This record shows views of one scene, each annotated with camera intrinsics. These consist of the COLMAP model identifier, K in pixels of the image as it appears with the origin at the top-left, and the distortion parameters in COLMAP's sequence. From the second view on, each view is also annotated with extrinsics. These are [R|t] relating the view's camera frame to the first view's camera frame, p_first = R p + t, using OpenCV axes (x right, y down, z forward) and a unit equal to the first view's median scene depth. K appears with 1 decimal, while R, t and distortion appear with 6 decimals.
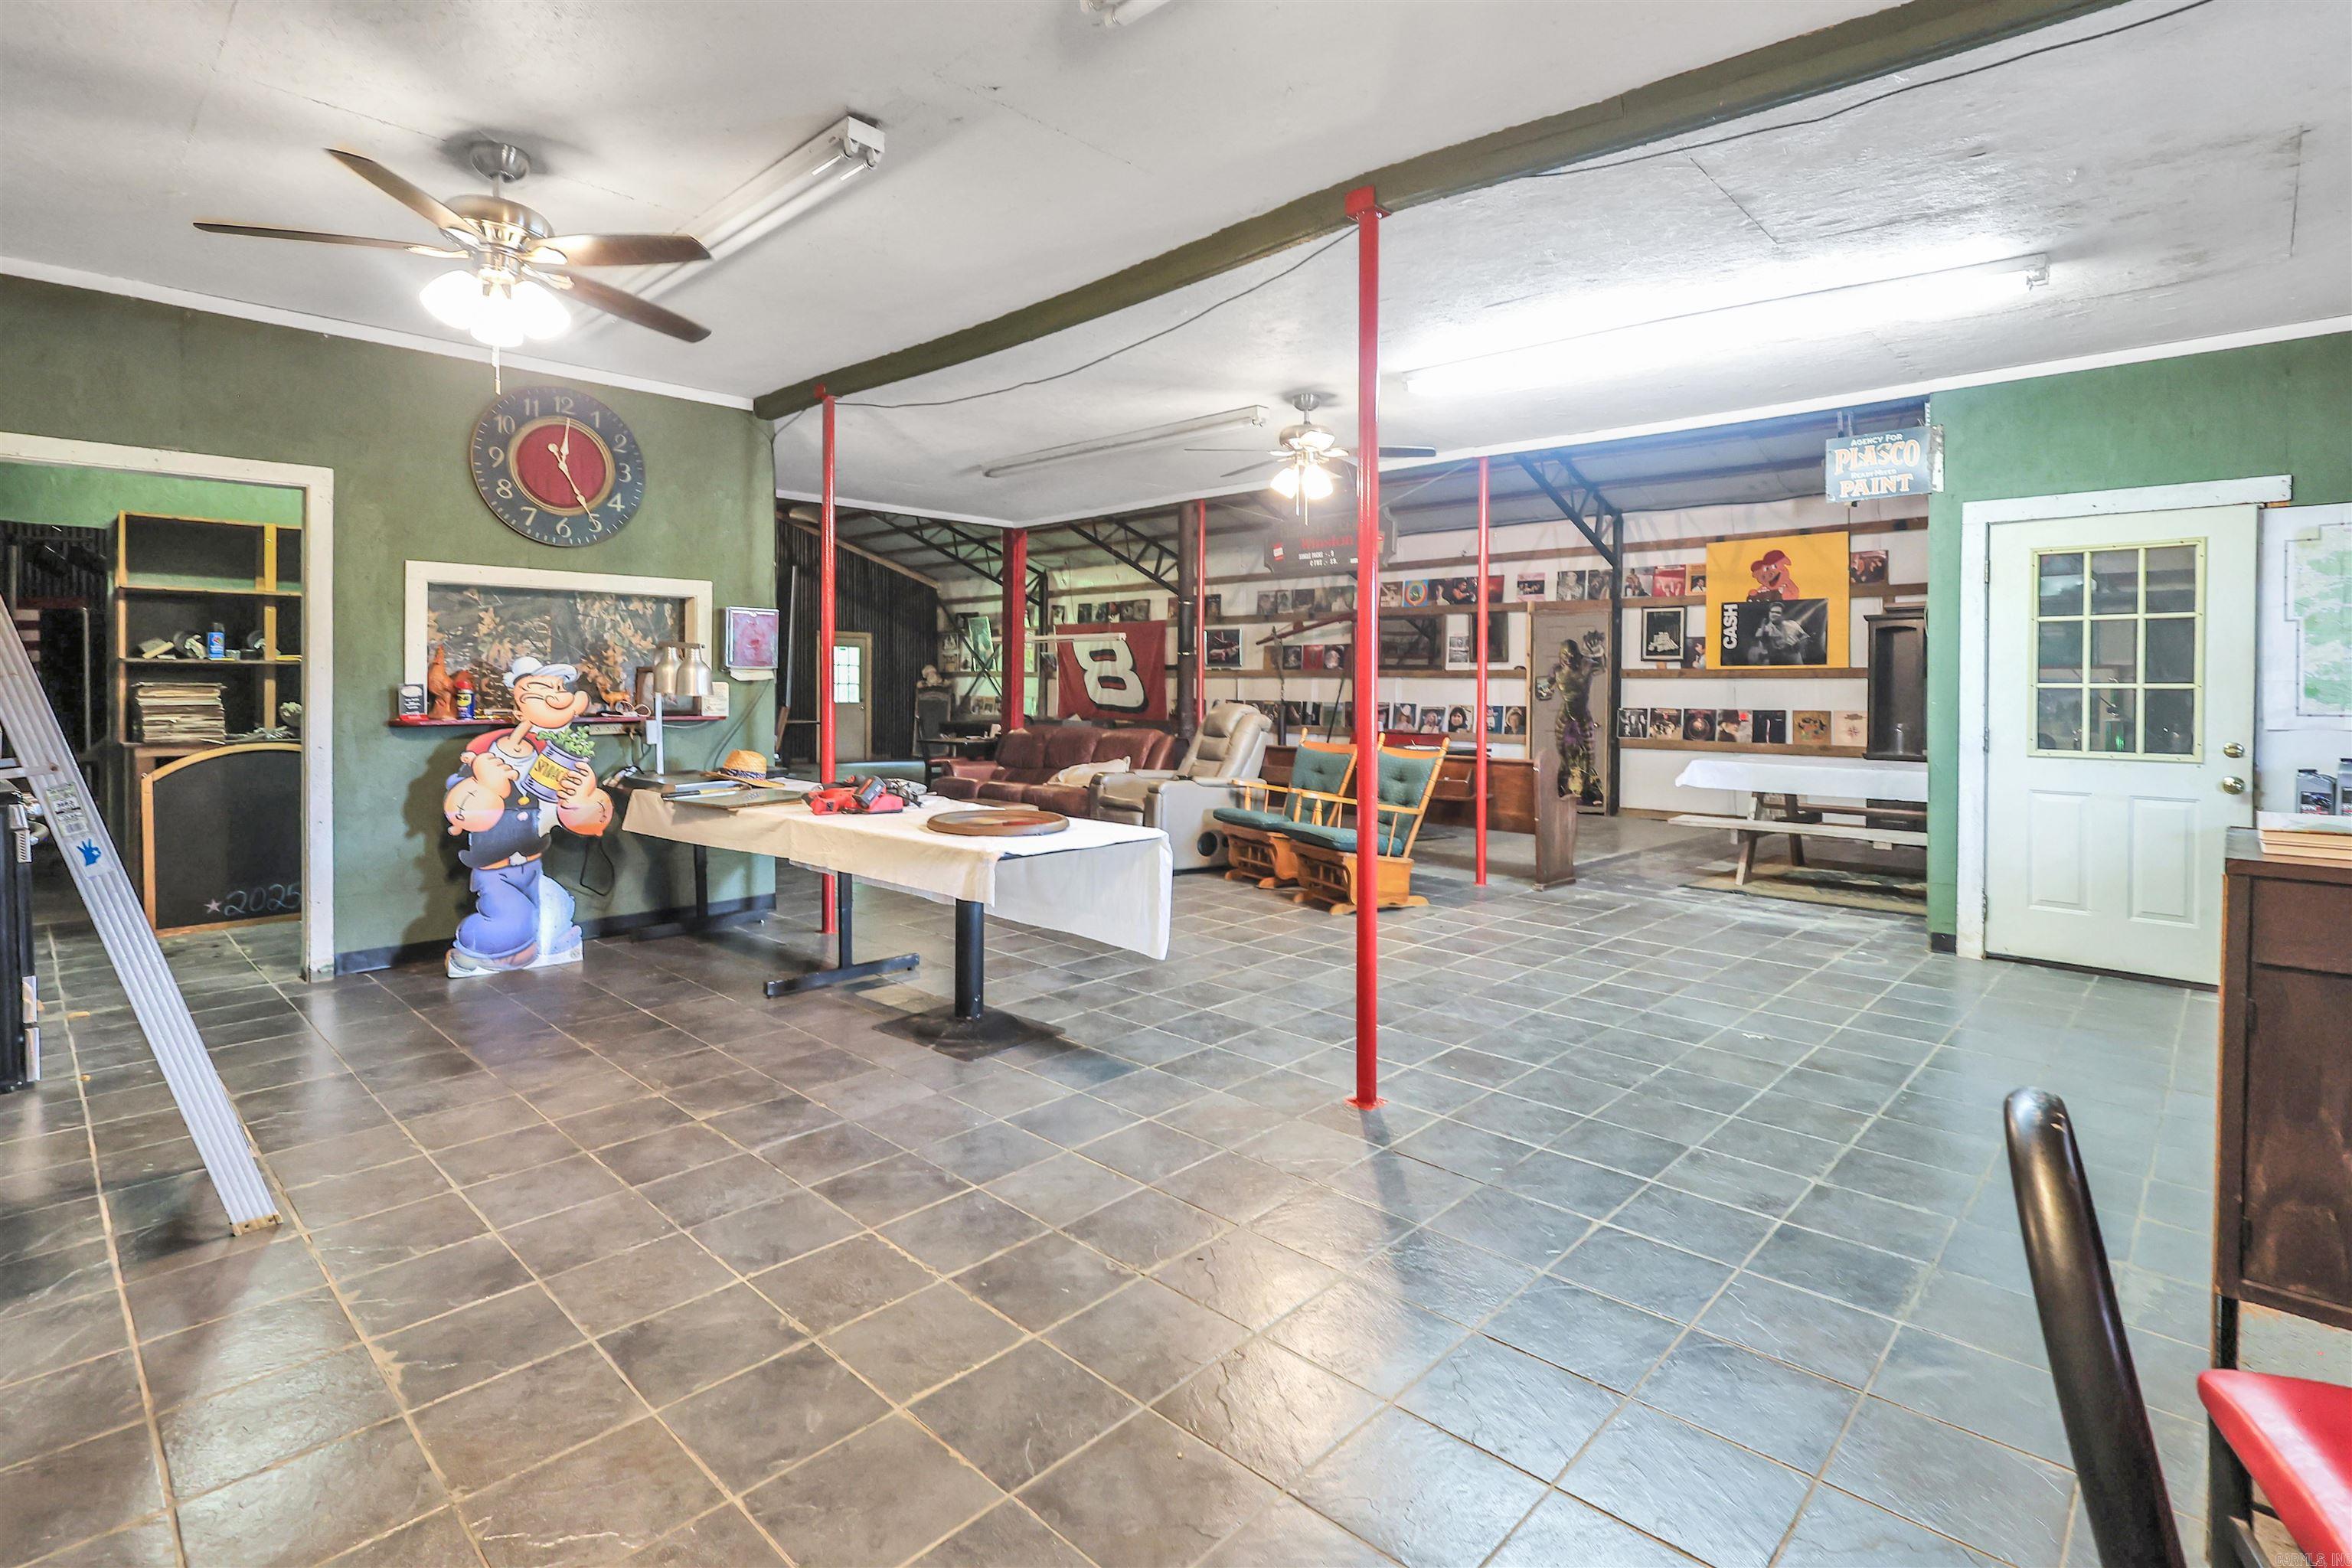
lens RADIAL K [[1115.0, 0, 1176.0], [0, 1115.0, 784.0], [0, 0, 1]] dist [-0.001303, -0.000069]
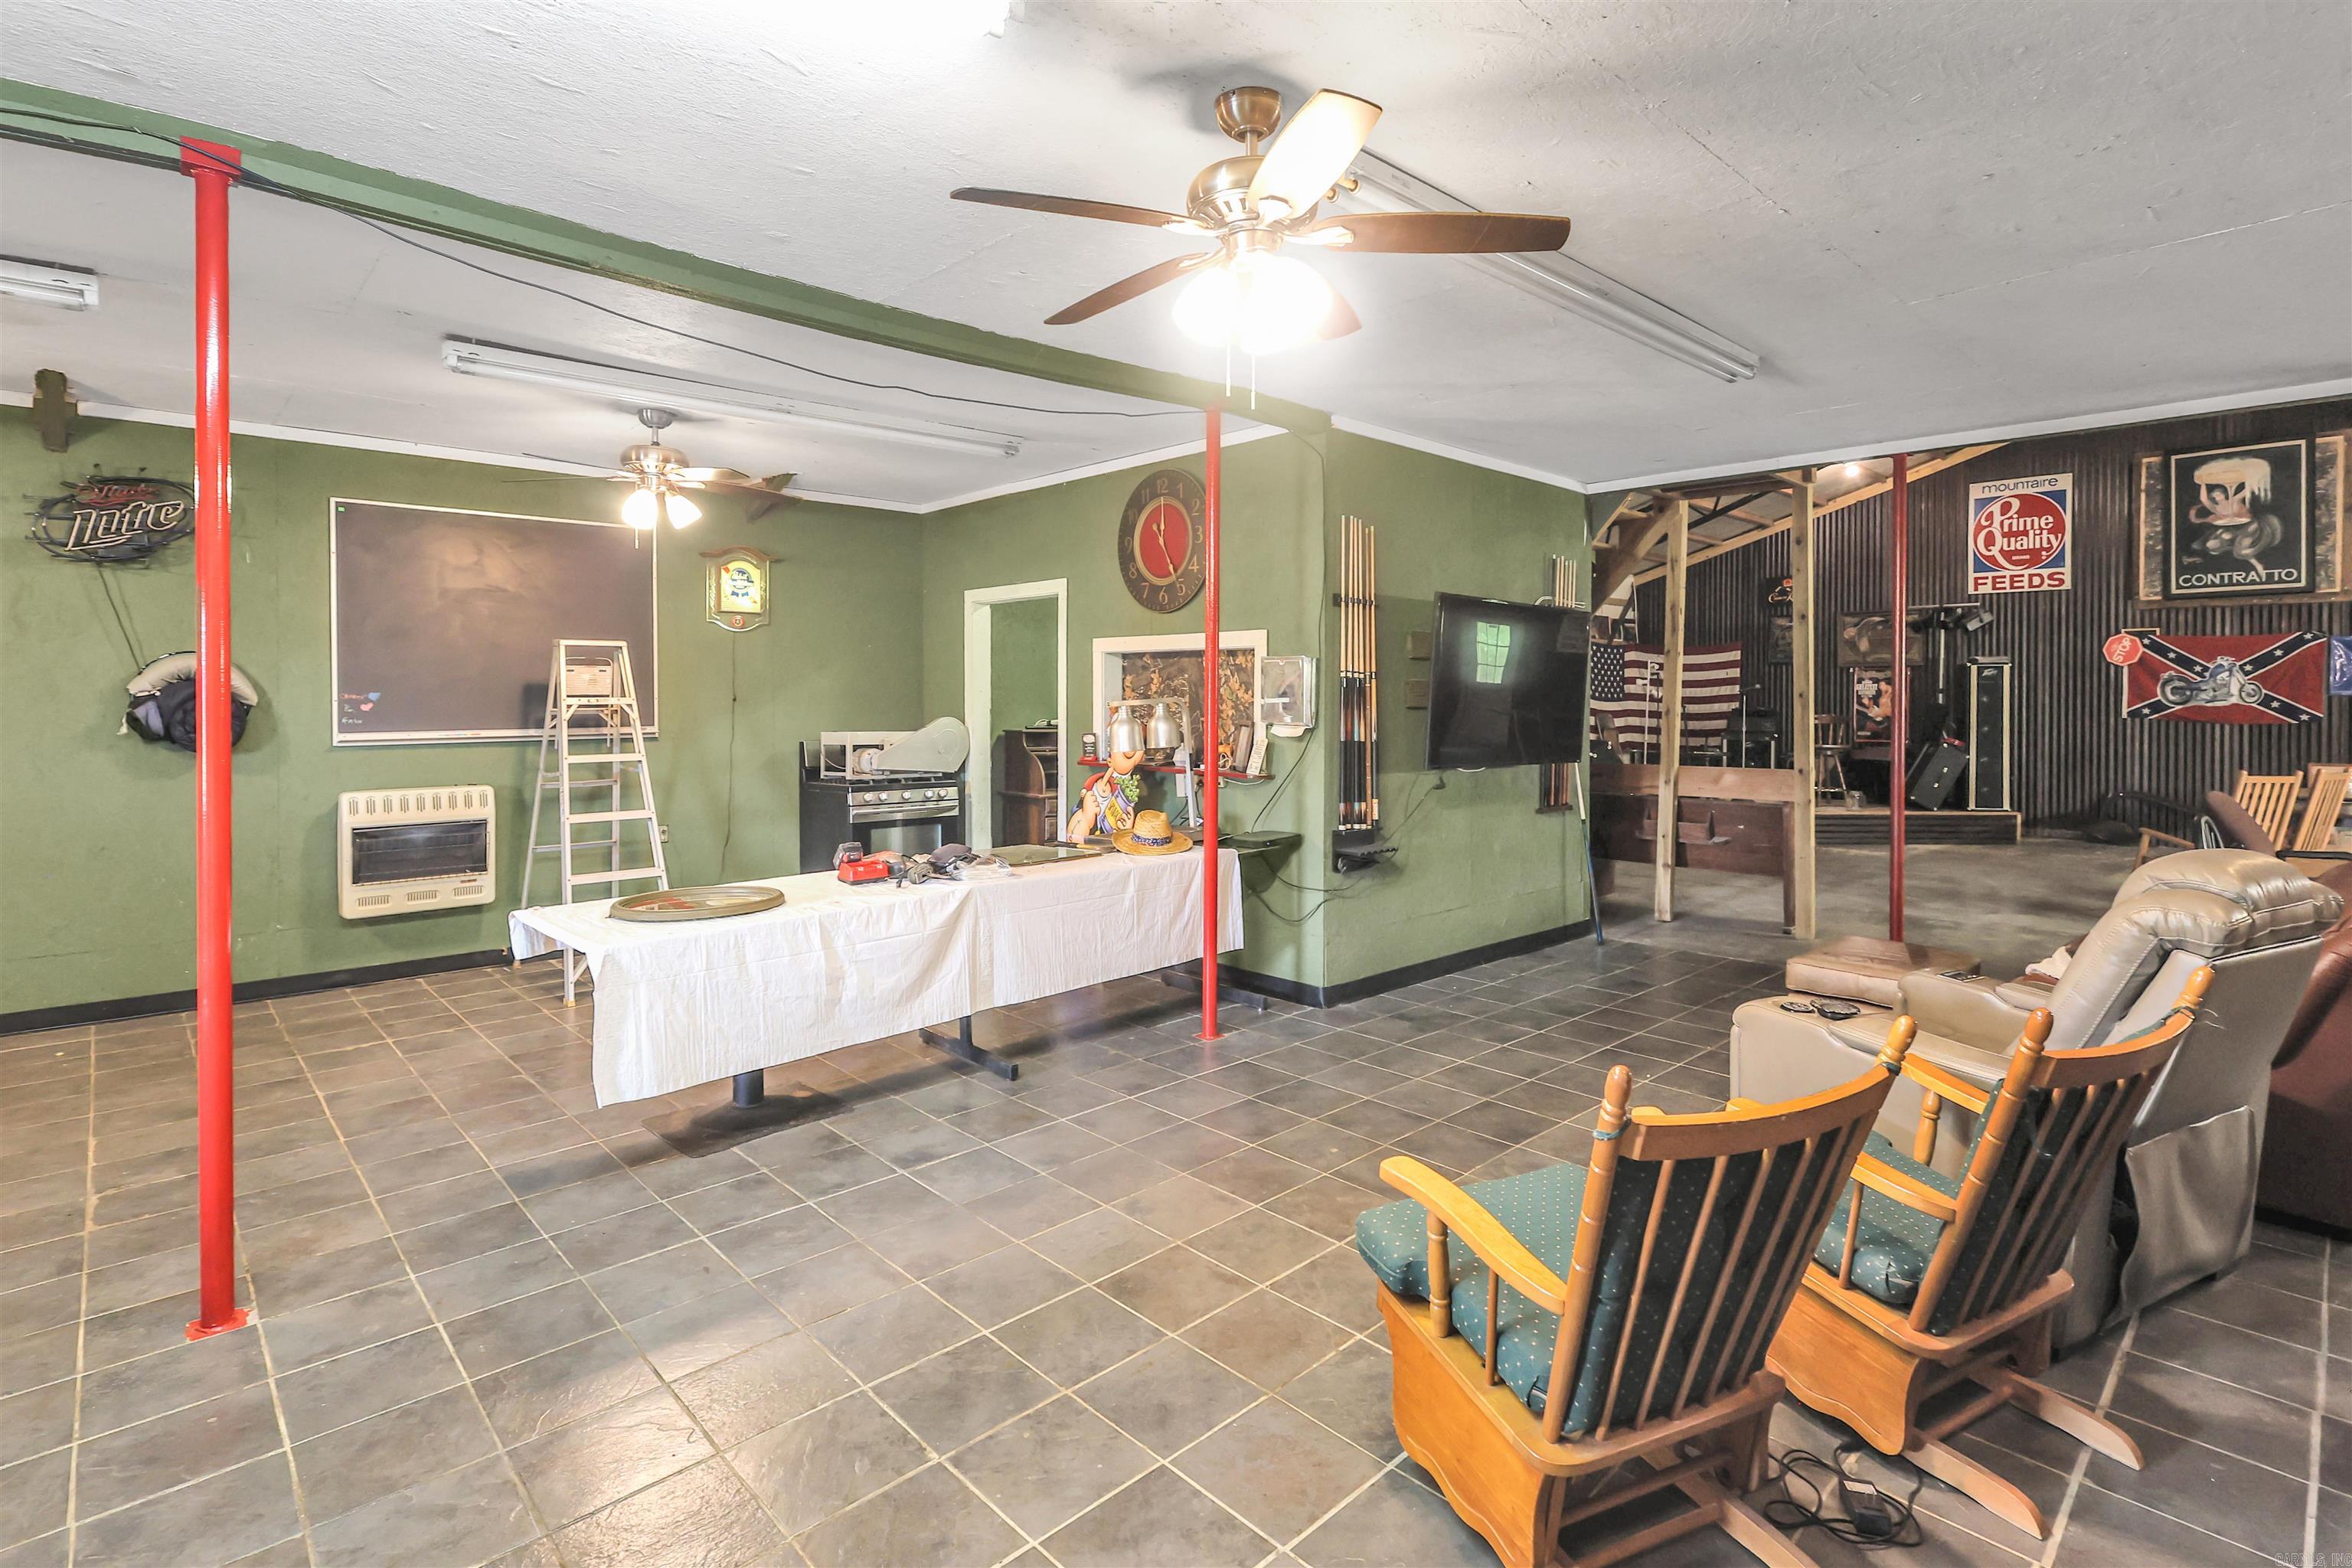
lens RADIAL K [[1115.0, 0, 1176.0], [0, 1115.0, 784.0], [0, 0, 1]] dist [-0.001303, -0.000069]
pose [[-0.047247, 0.080283, -0.995652, 0.595229], [-0.090291, 0.992341, 0.084301, -0.145372], [0.994794, 0.093882, -0.039636, 1.124689]]
